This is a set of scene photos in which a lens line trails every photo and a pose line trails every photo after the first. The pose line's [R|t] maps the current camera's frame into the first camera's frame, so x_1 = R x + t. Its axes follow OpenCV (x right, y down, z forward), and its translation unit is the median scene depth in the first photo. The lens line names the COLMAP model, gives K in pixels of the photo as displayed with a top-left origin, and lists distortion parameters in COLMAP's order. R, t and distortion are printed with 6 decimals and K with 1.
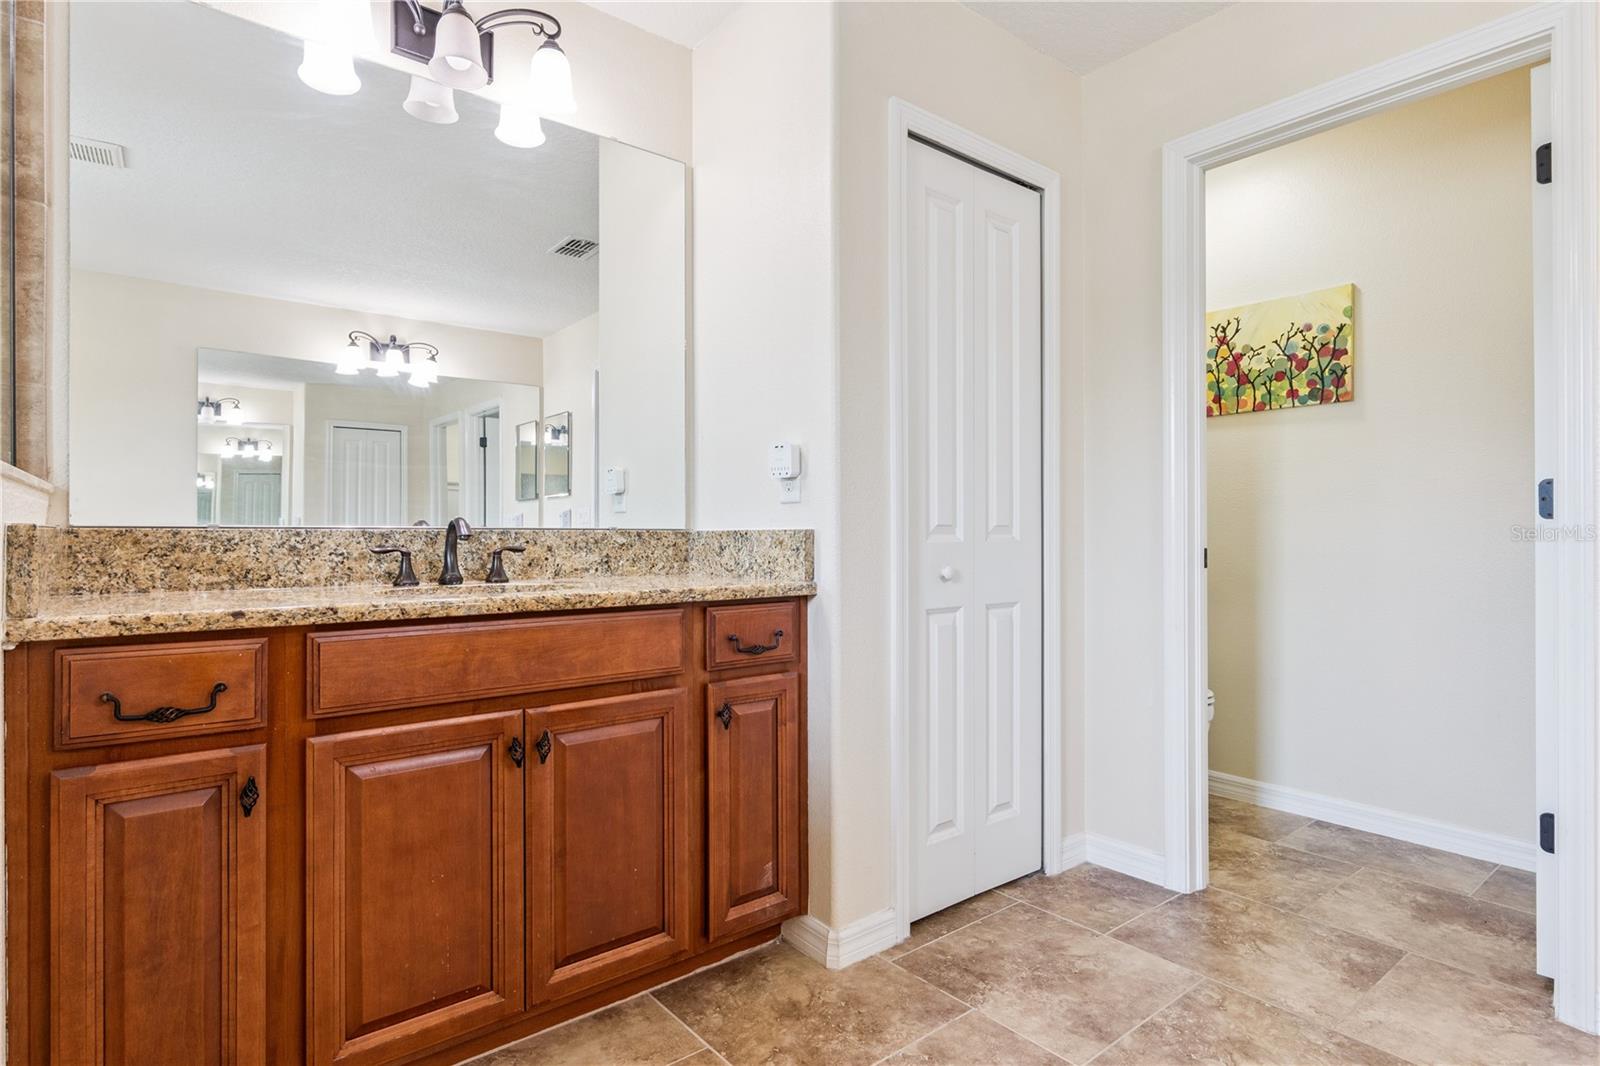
lens RADIAL K [[863.5, 0, 793.9], [0, 863.5, 536.3], [0, 0, 1]] dist [0.024916, 0.000918]
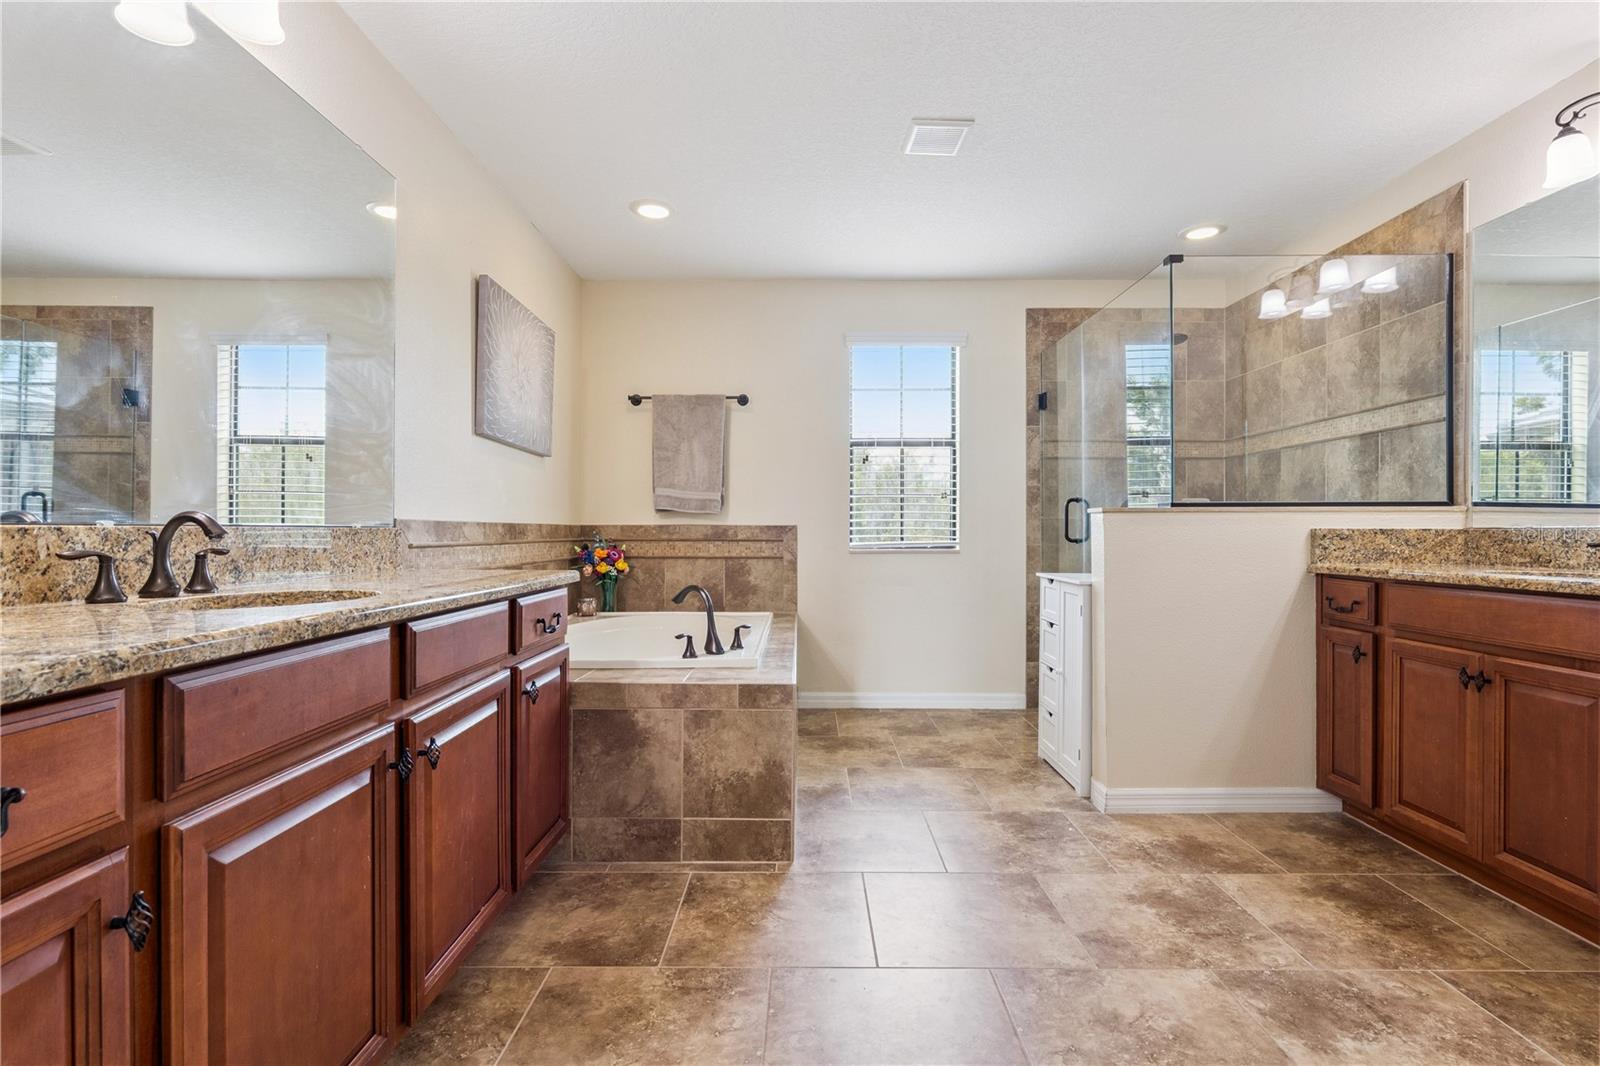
lens RADIAL K [[759.6, 0, 805.7], [0, 759.6, 532.7], [0, 0, 1]] dist [-0.009656, 0.000084]
pose [[-0.630272, -0.000782, -0.776374, 1.325587], [-0.002332, 0.999997, 0.000887, 0.000120], [0.776371, 0.002370, -0.630272, 0.890379]]
